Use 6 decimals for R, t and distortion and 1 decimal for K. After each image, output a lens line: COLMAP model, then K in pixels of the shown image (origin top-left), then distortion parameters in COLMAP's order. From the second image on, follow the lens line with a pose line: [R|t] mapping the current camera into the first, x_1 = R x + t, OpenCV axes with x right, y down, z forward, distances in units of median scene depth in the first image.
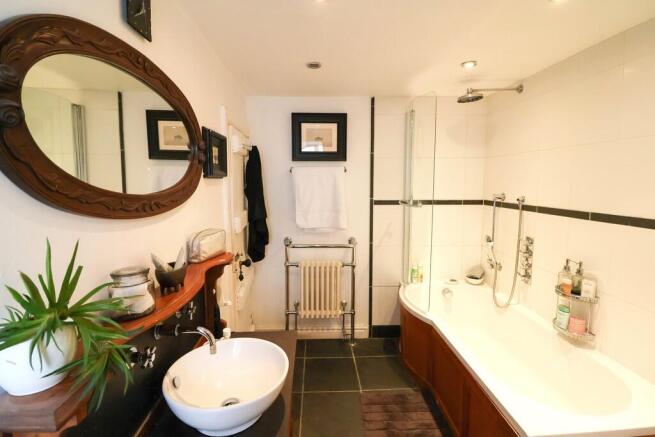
lens RADIAL K [[302.2, 0, 327.5], [0, 302.2, 218.5], [0, 0, 1]] dist [0.001301, -0.014214]
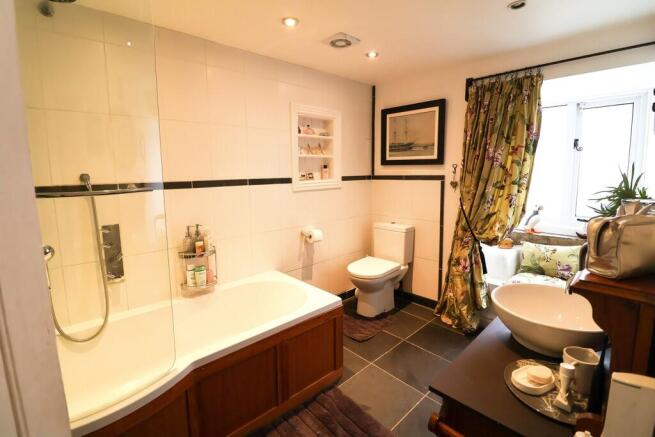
lens RADIAL K [[302.2, 0, 327.5], [0, 302.2, 218.5], [0, 0, 1]] dist [0.001301, -0.014214]
pose [[-0.675147, -0.127631, 0.726558, -0.356171], [0.054177, 0.973680, 0.221386, -0.126443], [-0.735691, 0.188831, -0.650462, 1.338161]]
